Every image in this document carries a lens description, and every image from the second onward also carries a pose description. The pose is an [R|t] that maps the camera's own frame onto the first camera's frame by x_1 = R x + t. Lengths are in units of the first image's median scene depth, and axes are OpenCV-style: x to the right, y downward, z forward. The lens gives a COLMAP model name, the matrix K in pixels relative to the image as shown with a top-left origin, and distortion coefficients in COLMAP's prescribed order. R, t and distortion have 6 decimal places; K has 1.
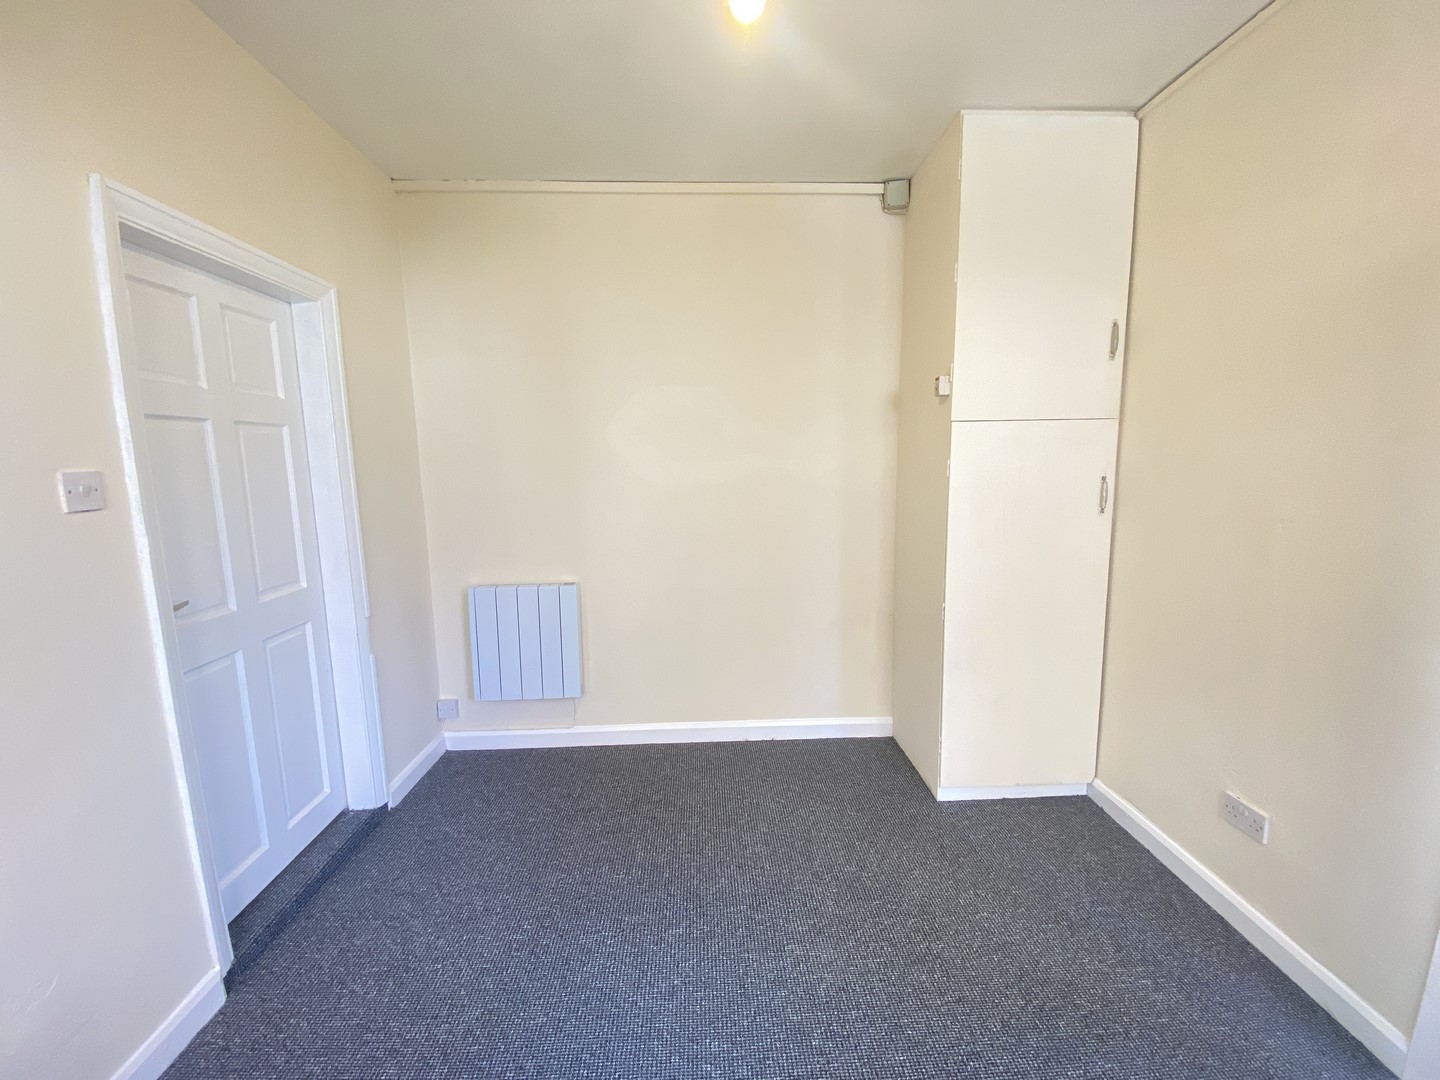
lens RADIAL K [[577.8, 0, 721.5], [0, 577.8, 536.7], [0, 0, 1]] dist [-0.017443, -0.004096]
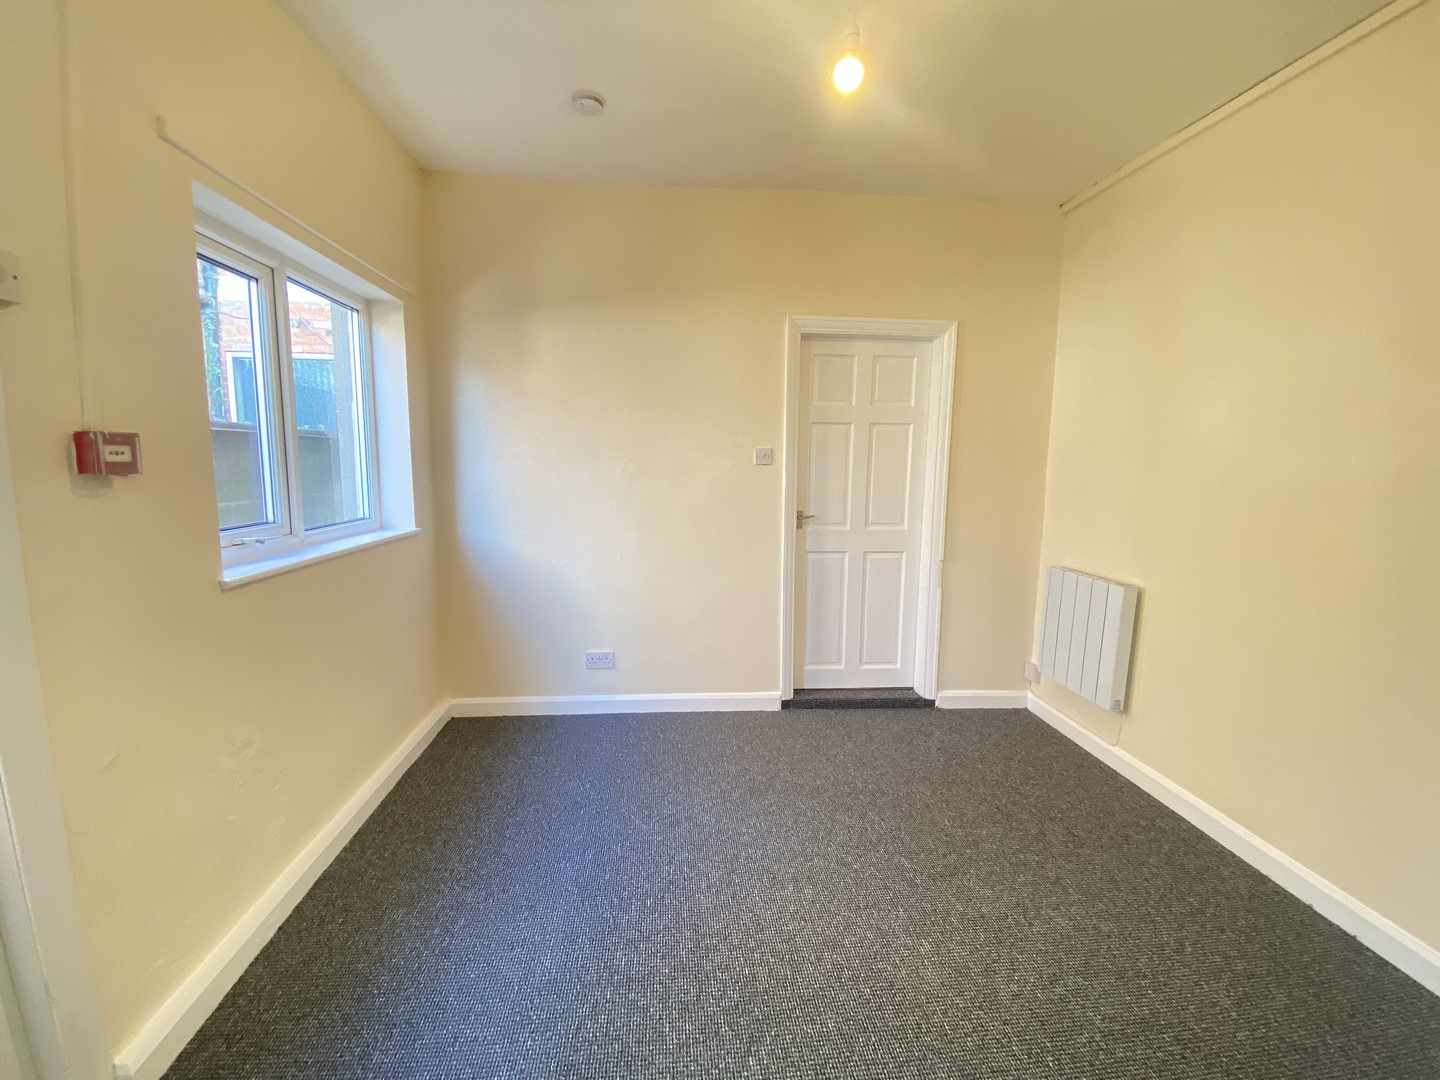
lens RADIAL K [[577.8, 0, 720.5], [0, 577.8, 541.8], [0, 0, 1]] dist [-0.017443, -0.004096]
pose [[0.044810, 0.152315, -0.987316, 0.777304], [-0.145660, 0.978743, 0.144382, -0.029905], [0.988319, 0.137343, 0.066043, 0.407781]]
